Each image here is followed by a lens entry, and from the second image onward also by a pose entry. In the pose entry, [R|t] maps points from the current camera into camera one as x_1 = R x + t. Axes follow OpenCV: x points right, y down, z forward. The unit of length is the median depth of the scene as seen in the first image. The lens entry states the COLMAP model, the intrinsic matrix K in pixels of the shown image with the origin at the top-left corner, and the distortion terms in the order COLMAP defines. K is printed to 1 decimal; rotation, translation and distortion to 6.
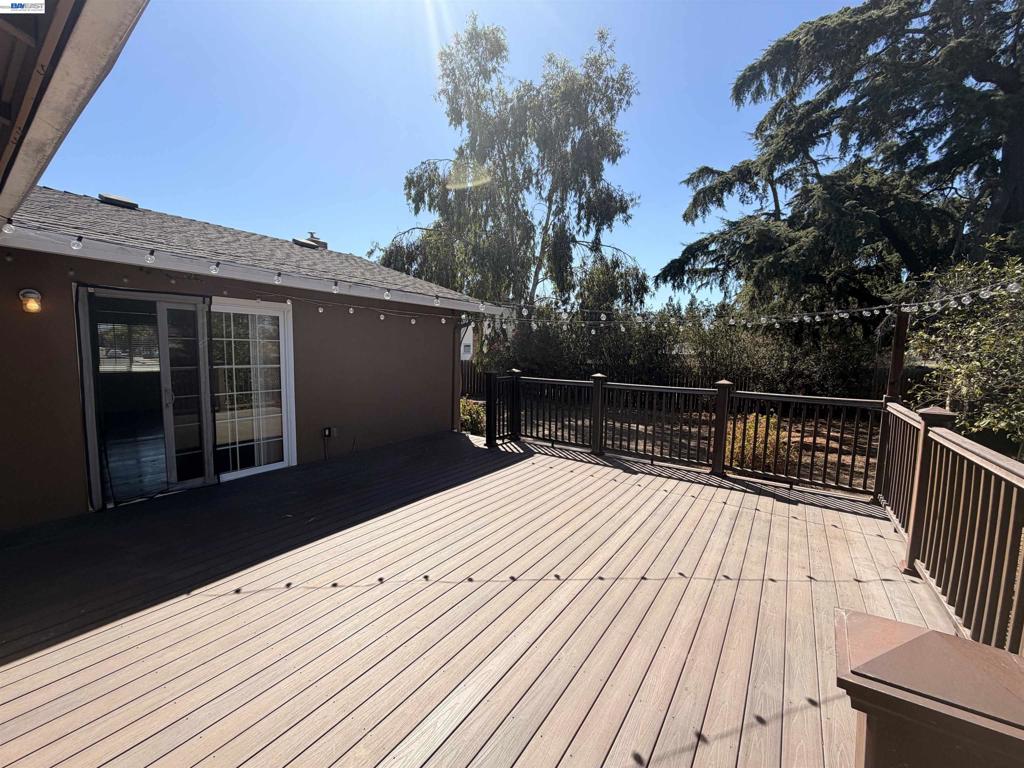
lens RADIAL K [[404.6, 0, 514.4], [0, 404.6, 391.8], [0, 0, 1]] dist [0.000941, 0.000027]
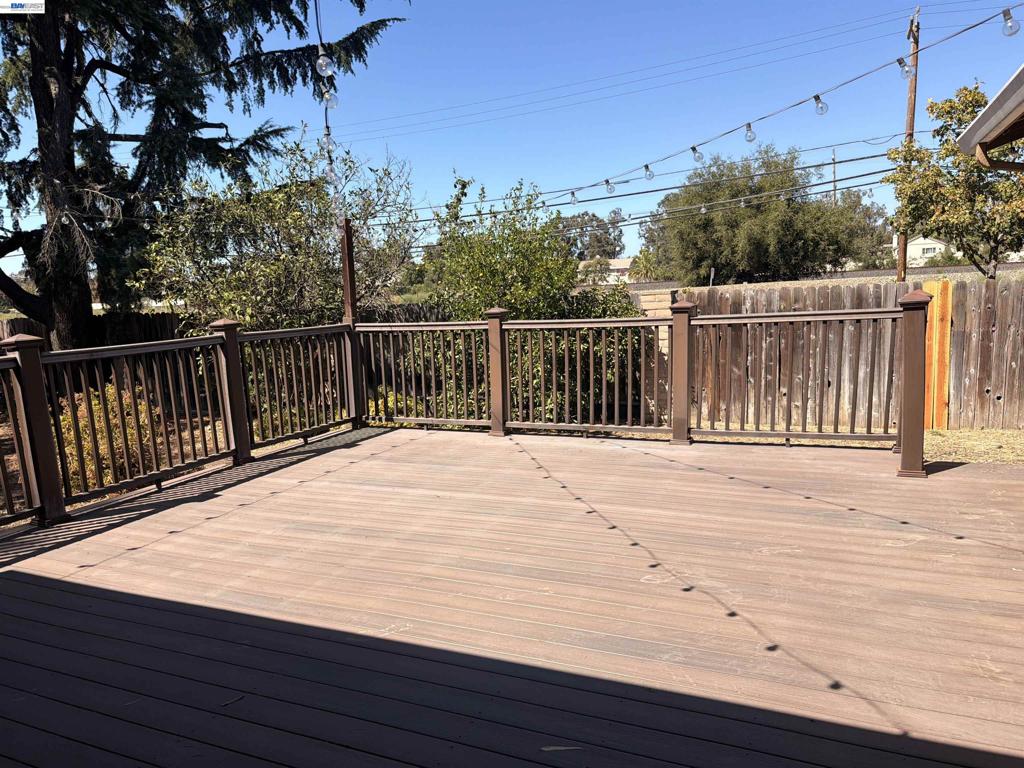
lens RADIAL K [[721.6, 0, 512.0], [0, 721.6, 399.4], [0, 0, 1]] dist [0.008986, -0.004573]
pose [[-0.188077, -0.145469, 0.971322, -0.650143], [0.165996, 0.970035, 0.177418, -0.025053], [-0.968025, 0.194604, -0.158294, 0.700128]]
